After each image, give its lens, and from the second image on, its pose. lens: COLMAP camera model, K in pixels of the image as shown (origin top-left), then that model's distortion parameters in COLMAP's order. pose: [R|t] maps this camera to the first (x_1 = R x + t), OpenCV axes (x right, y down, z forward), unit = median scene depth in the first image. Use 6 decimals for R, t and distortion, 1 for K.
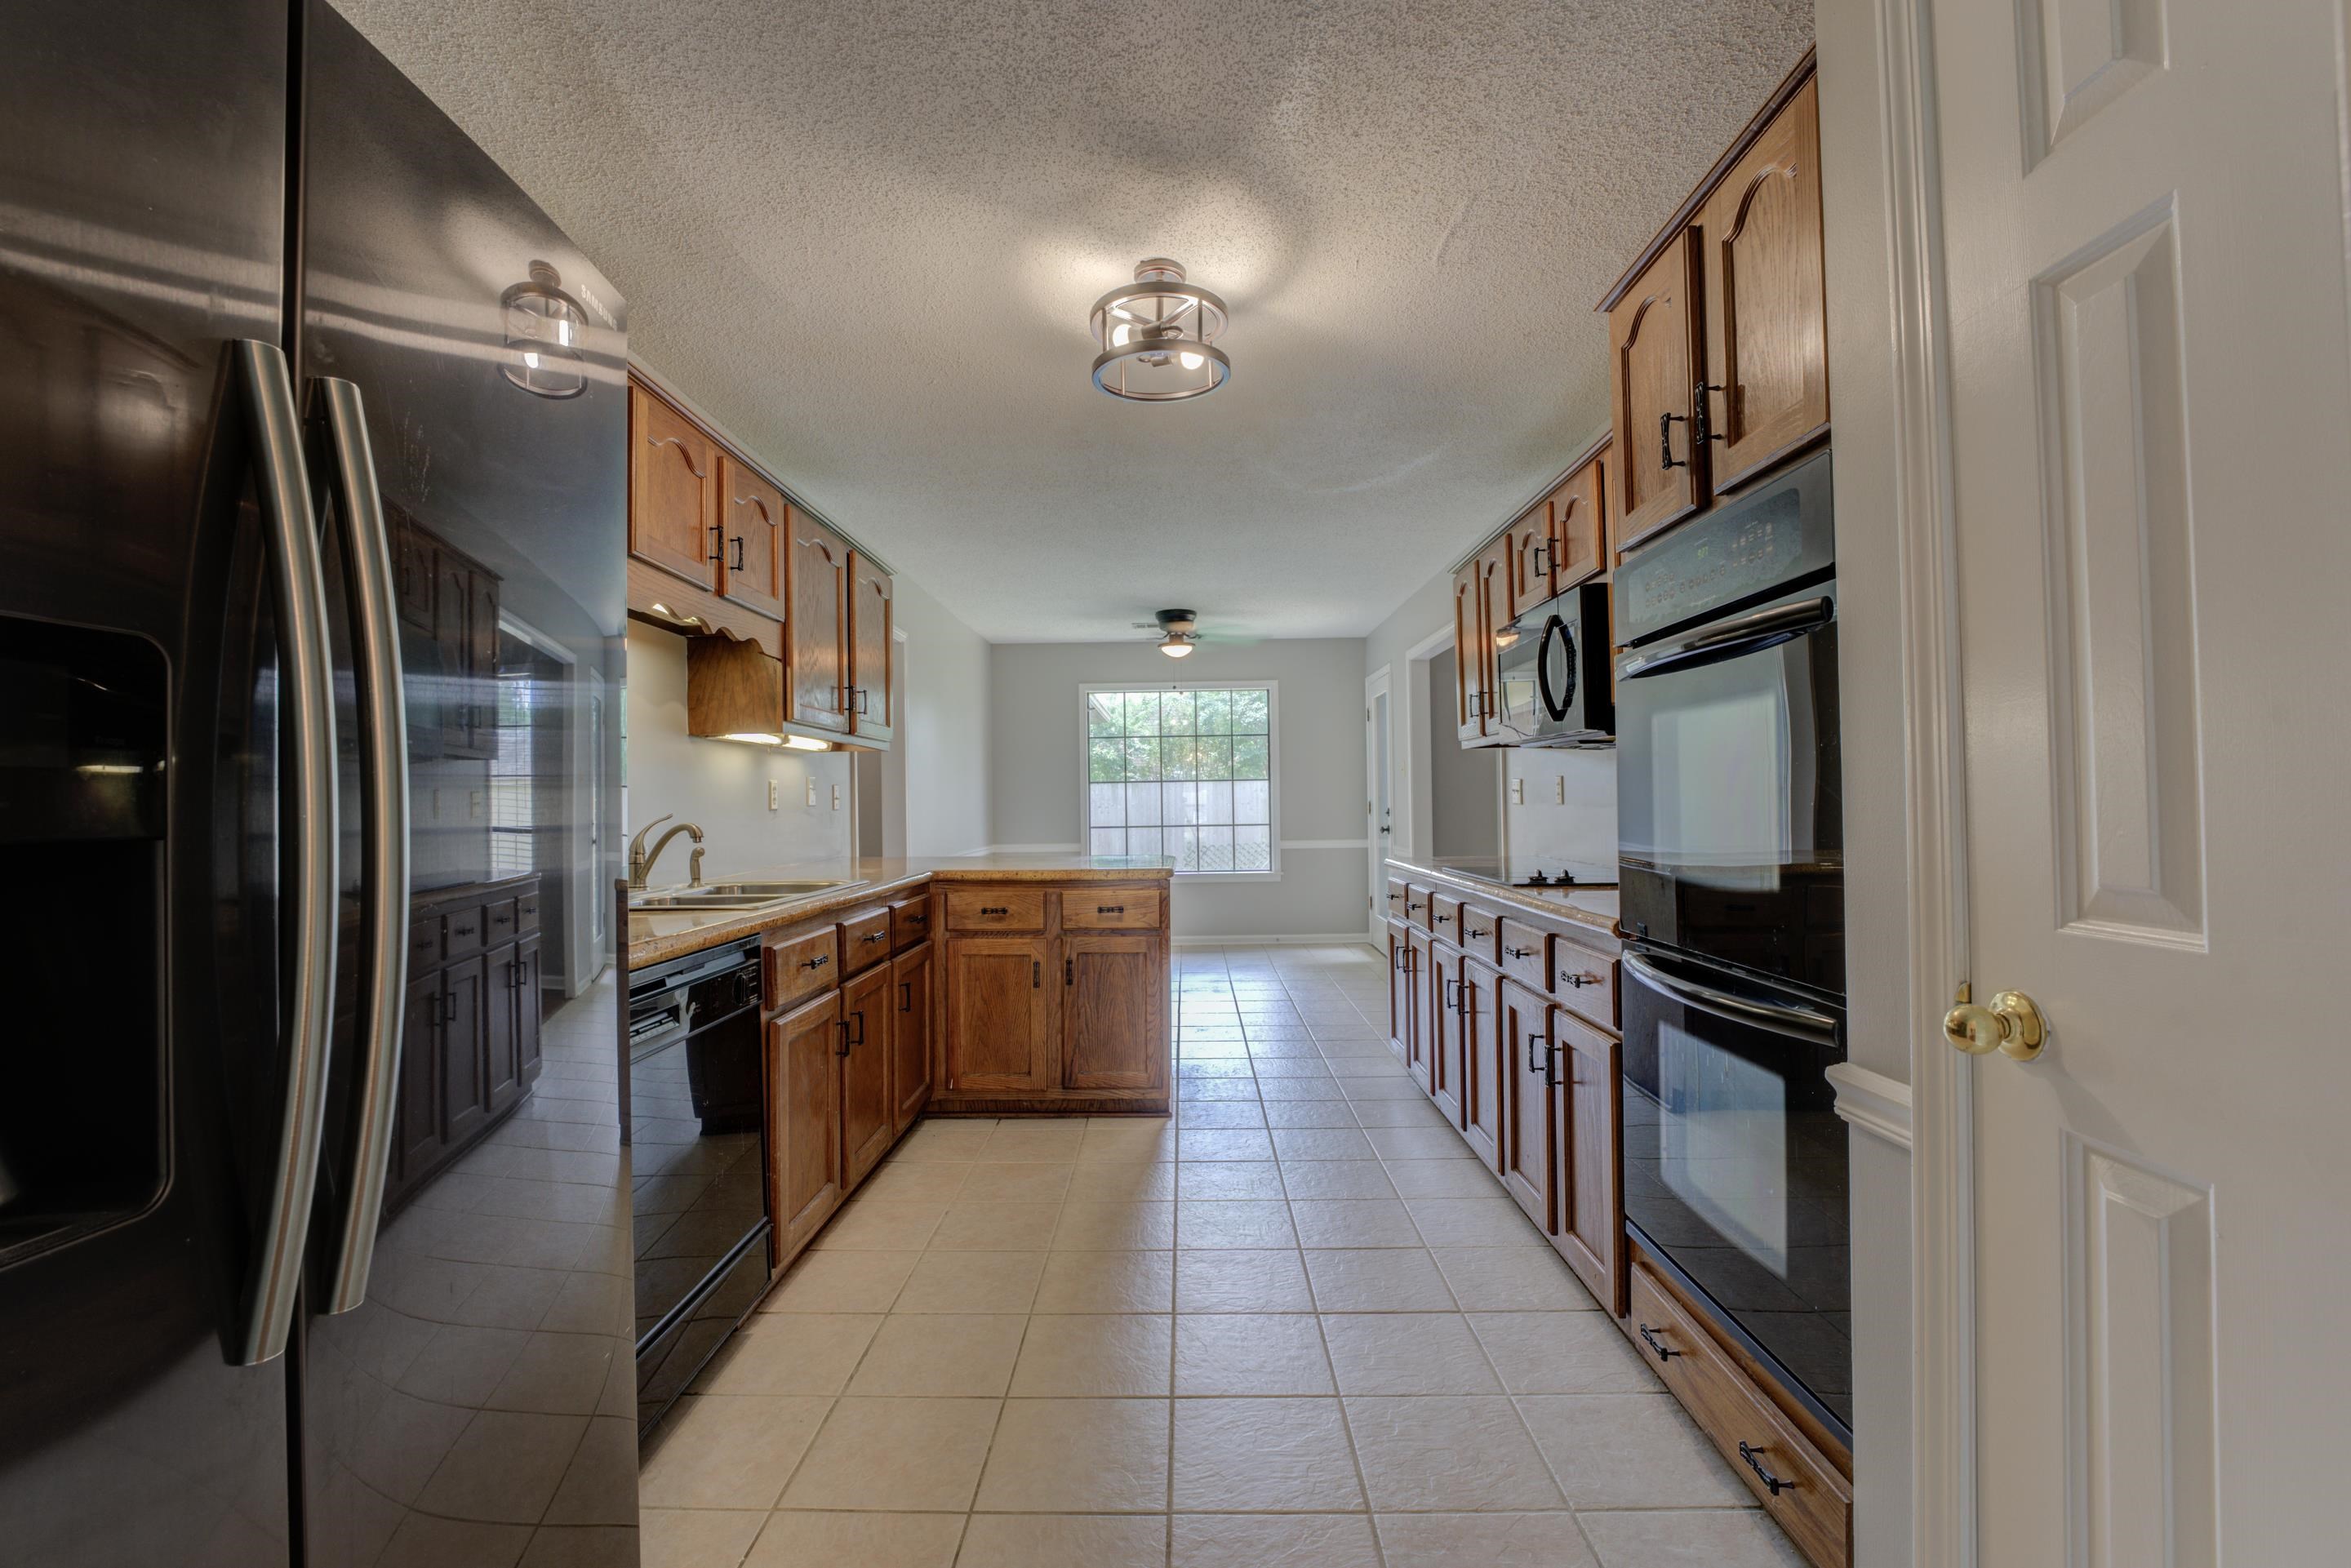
lens RADIAL K [[1009.8, 0, 1180.4], [0, 1009.8, 786.4], [0, 0, 1]] dist [-0.028452, 0.003791]
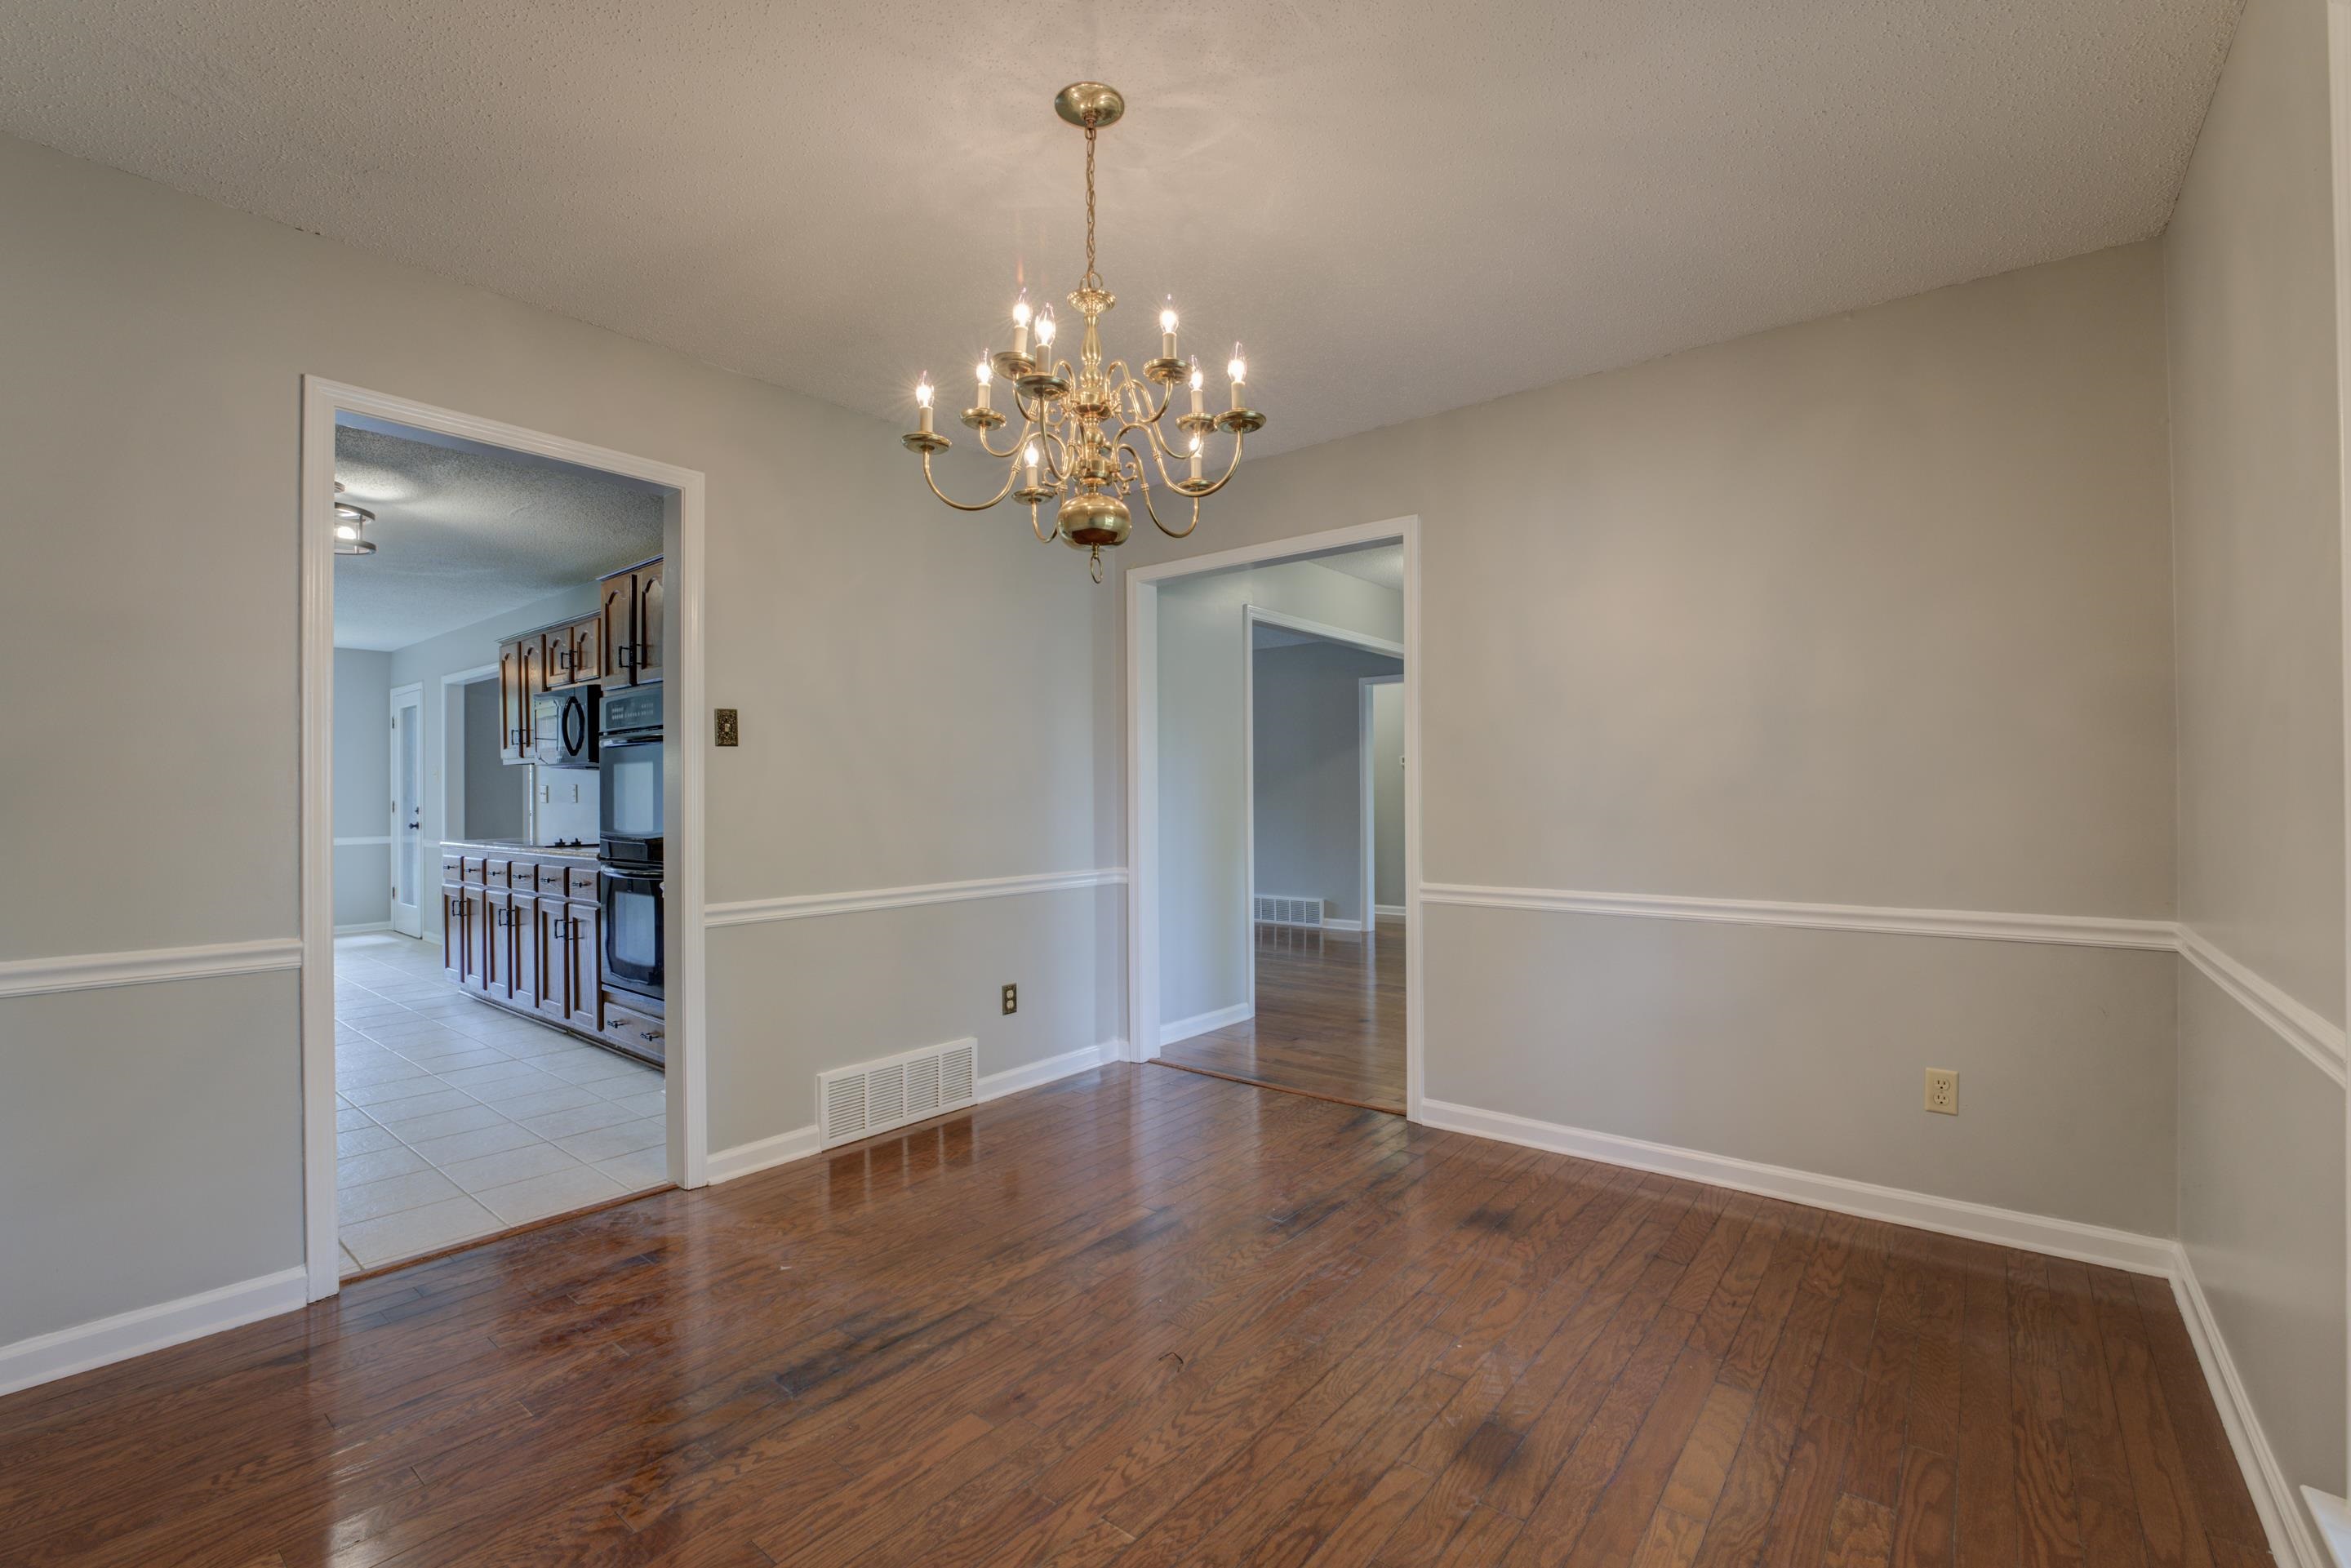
lens RADIAL K [[1009.8, 0, 1180.4], [0, 1009.8, 786.4], [0, 0, 1]] dist [-0.028452, 0.003791]
pose [[0.623054, 0.012309, 0.782082, -0.276053], [-0.011809, 0.999910, -0.006329, -0.009892], [-0.782090, -0.005292, 0.623143, -0.769300]]
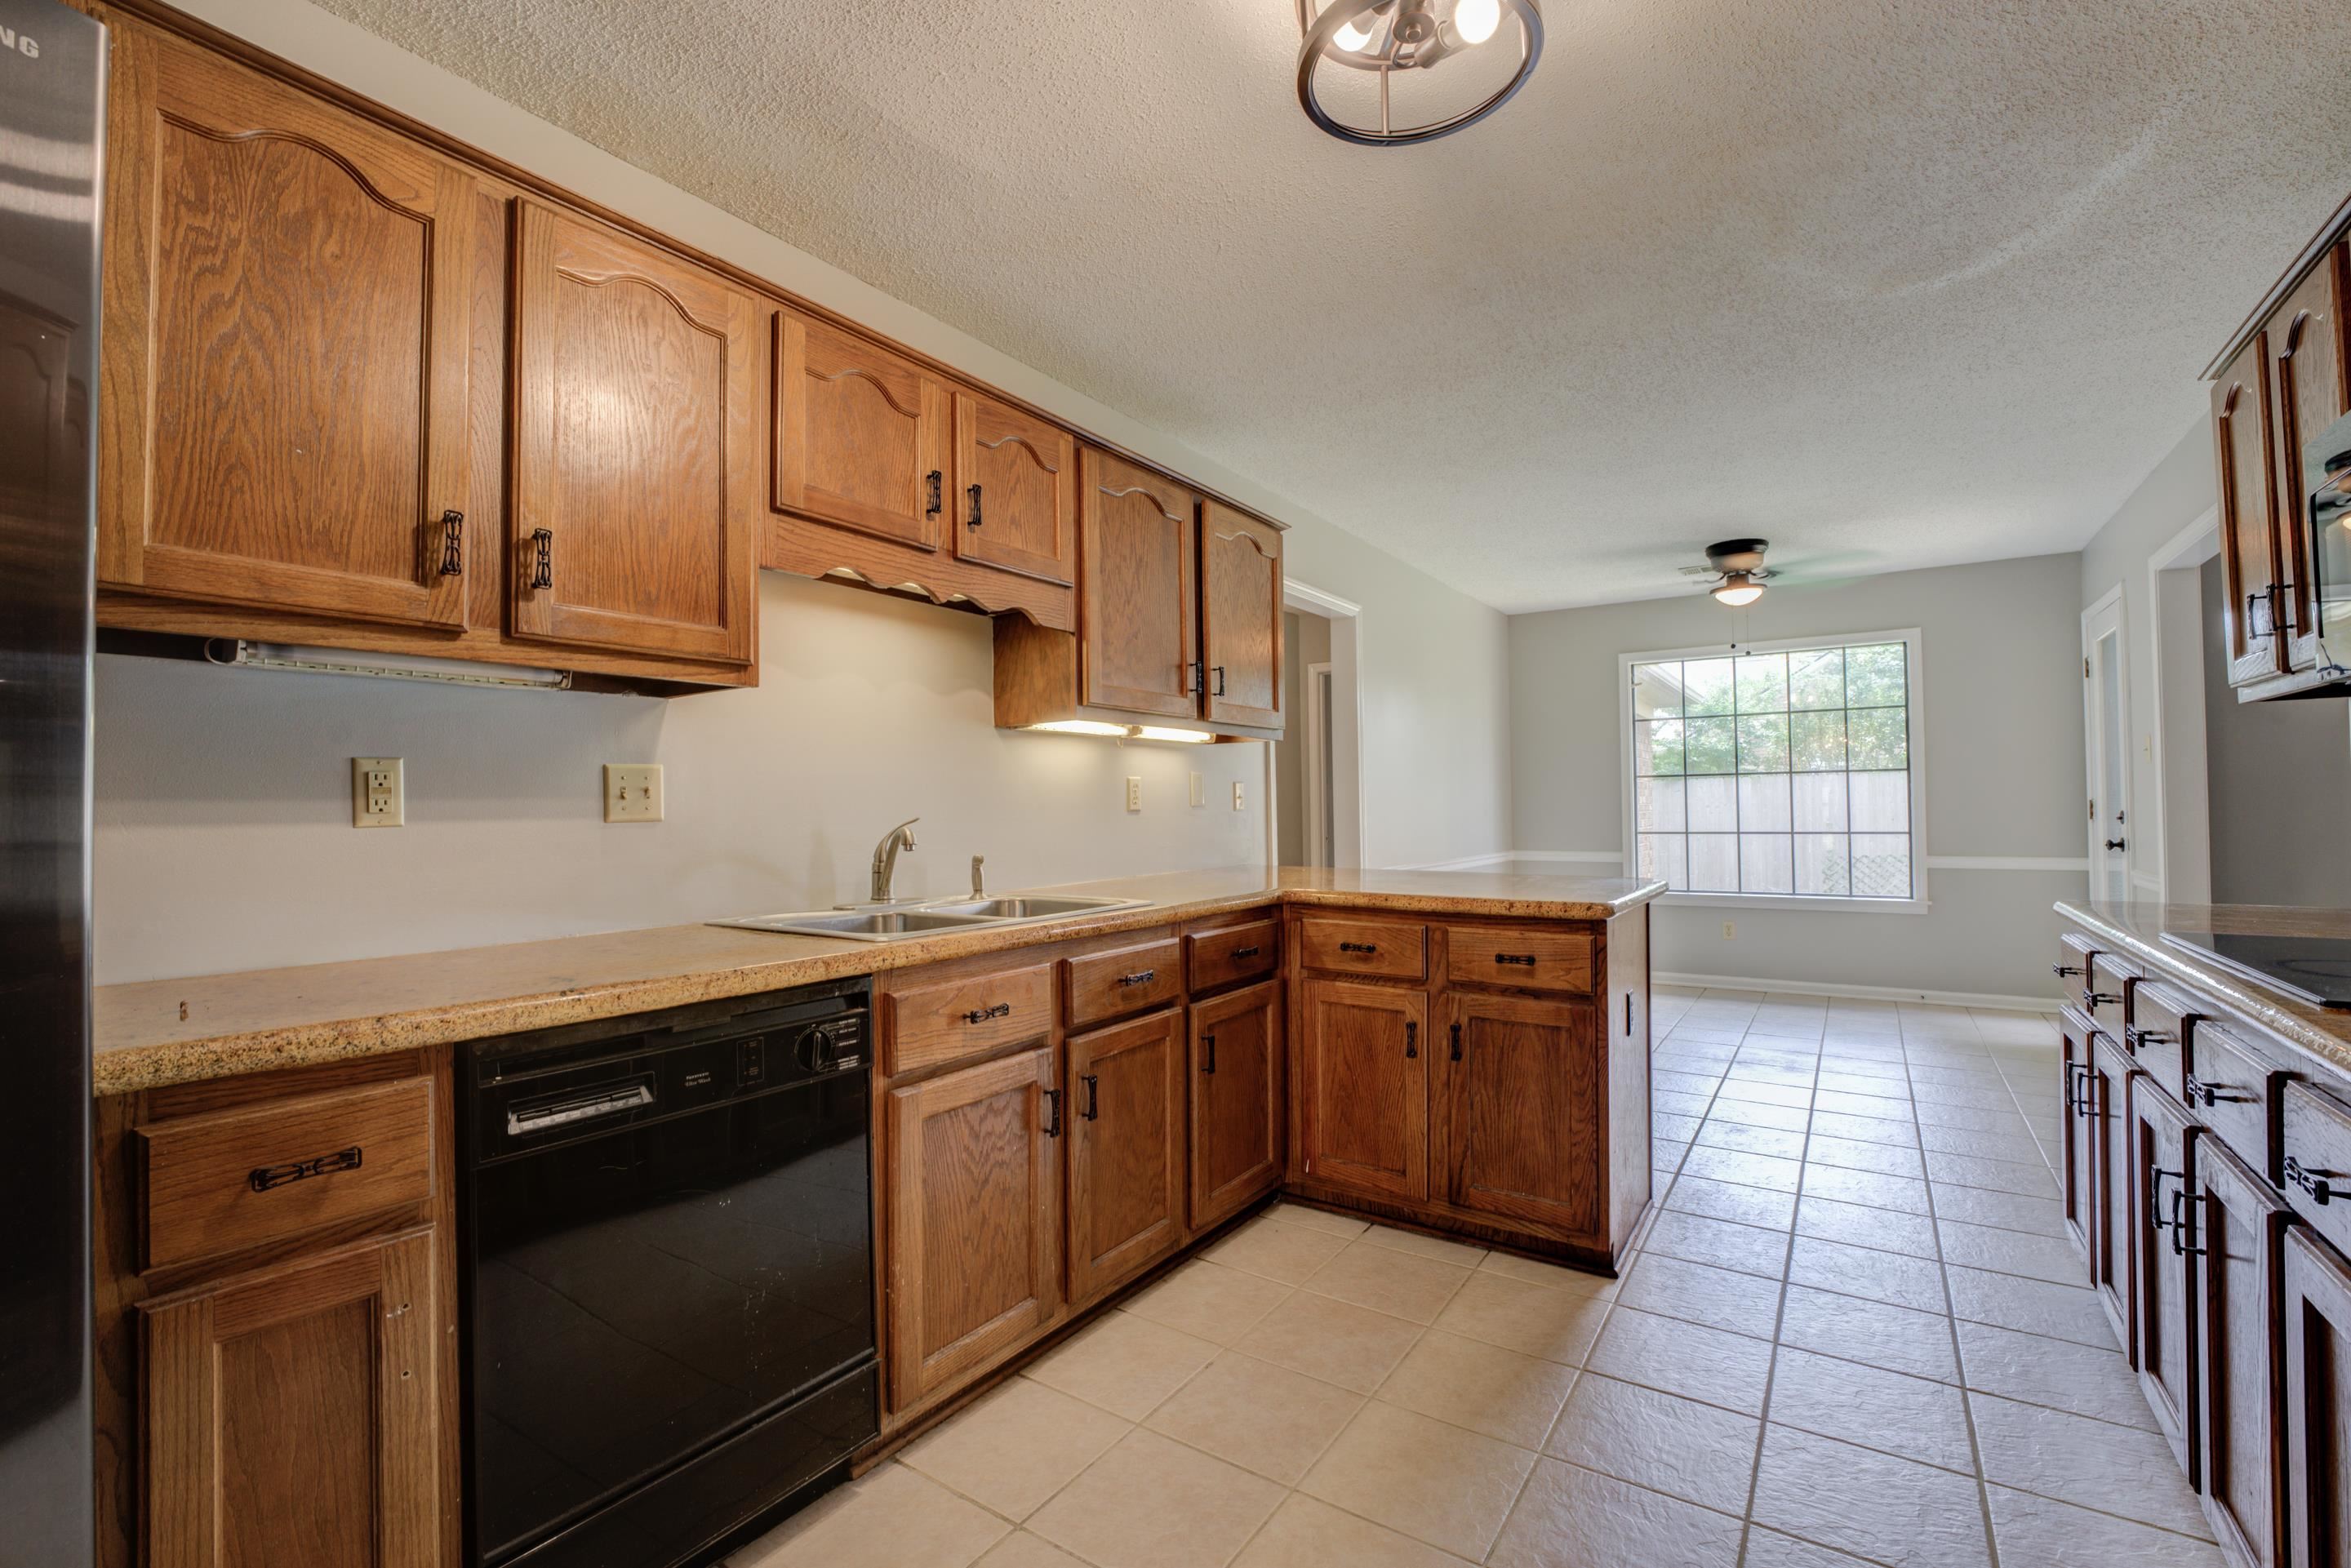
lens RADIAL K [[1009.8, 0, 1180.4], [0, 1009.8, 786.4], [0, 0, 1]] dist [-0.028452, 0.003791]
pose [[0.828191, -0.006743, -0.560406, 0.126804], [0.008125, 0.999967, -0.000025, 0.002509], [0.560387, -0.004533, 0.828218, 0.304696]]
